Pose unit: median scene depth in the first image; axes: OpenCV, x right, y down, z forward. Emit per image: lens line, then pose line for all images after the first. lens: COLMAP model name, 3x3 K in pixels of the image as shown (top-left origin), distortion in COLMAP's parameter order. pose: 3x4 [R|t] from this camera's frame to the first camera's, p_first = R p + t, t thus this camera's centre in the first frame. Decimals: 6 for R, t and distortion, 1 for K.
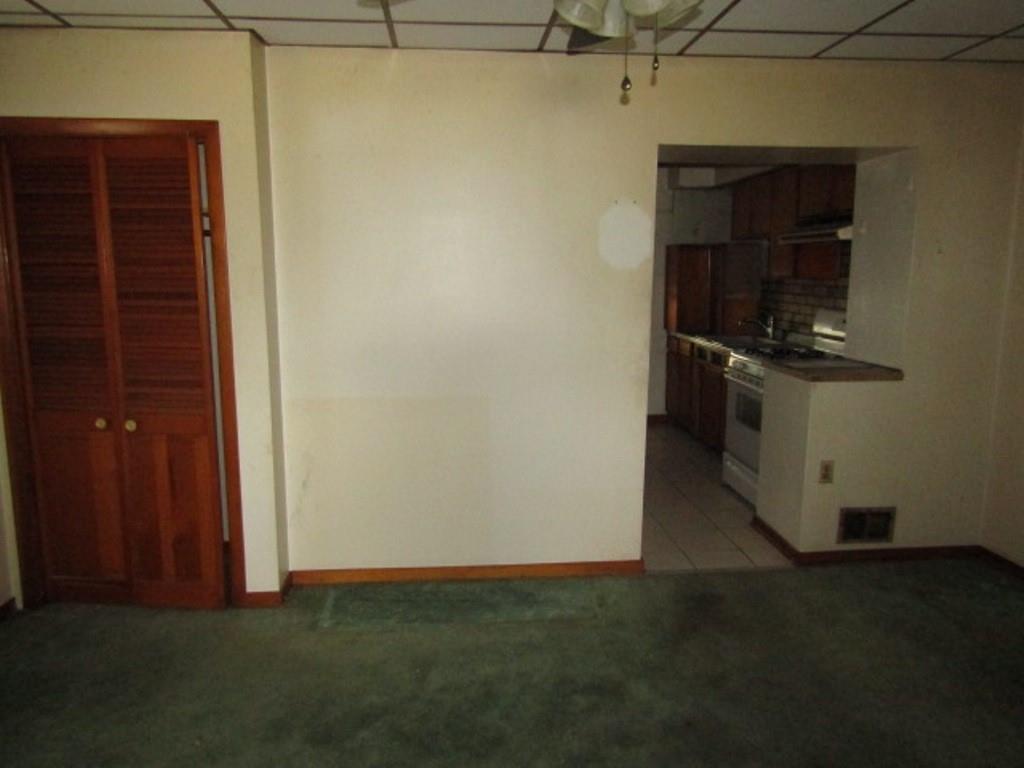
lens RADIAL K [[724.2, 0, 529.5], [0, 724.2, 388.7], [0, 0, 1]] dist [-0.007249, -0.002904]
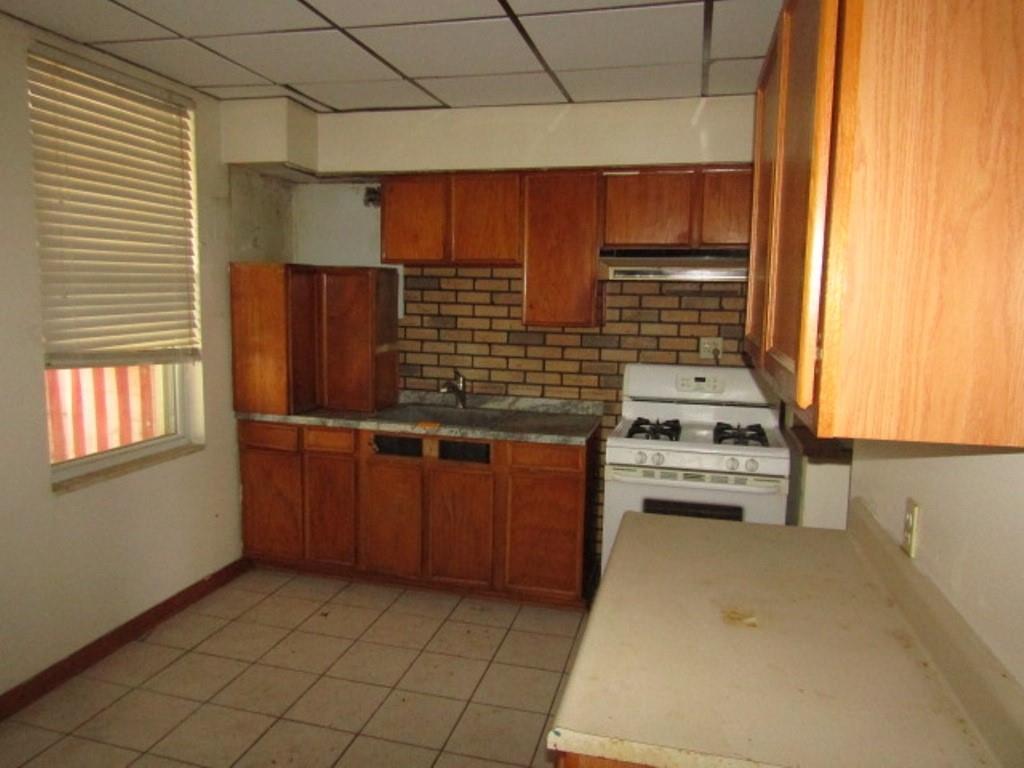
lens RADIAL K [[724.2, 0, 513.7], [0, 724.2, 390.0], [0, 0, 1]] dist [-0.007249, -0.002904]
pose [[0.334419, -0.116536, 0.935191, -0.298895], [0.135560, 0.987954, 0.074636, -0.127289], [-0.932624, 0.101815, 0.346189, 0.684635]]
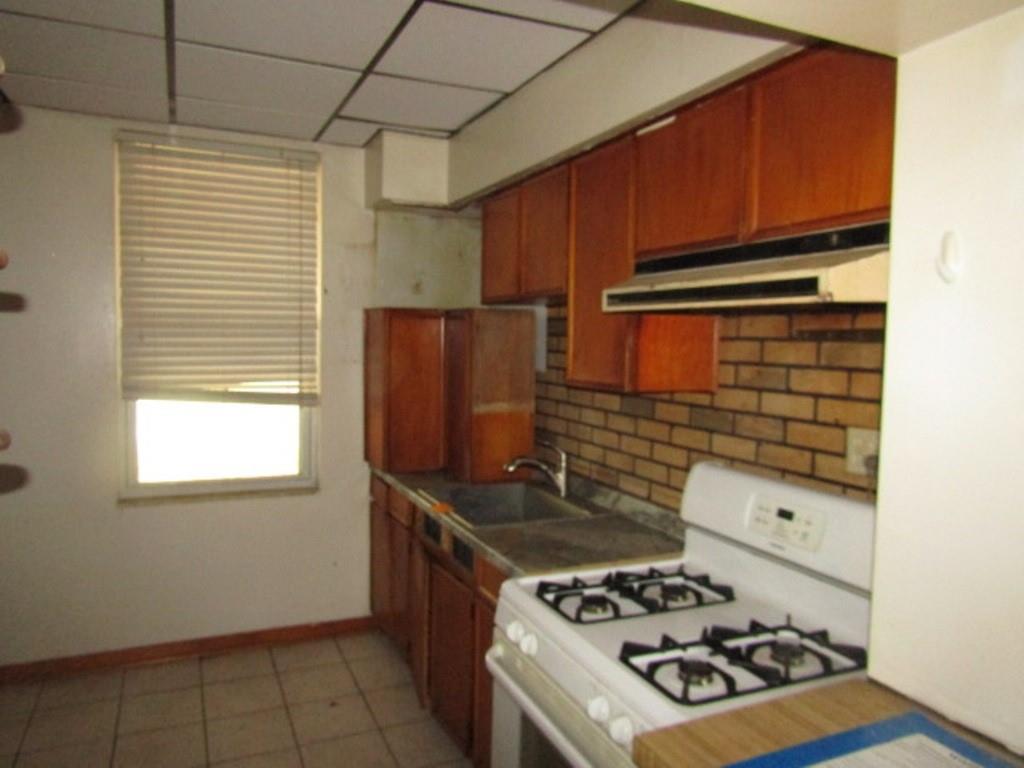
lens RADIAL K [[724.2, 0, 515.3], [0, 724.2, 380.5], [0, 0, 1]] dist [-0.007249, -0.002904]
pose [[0.944235, 0.003424, 0.329255, 0.129080], [0.031131, 0.994538, -0.099620, -0.096698], [-0.327797, 0.104315, 0.938971, 0.506262]]
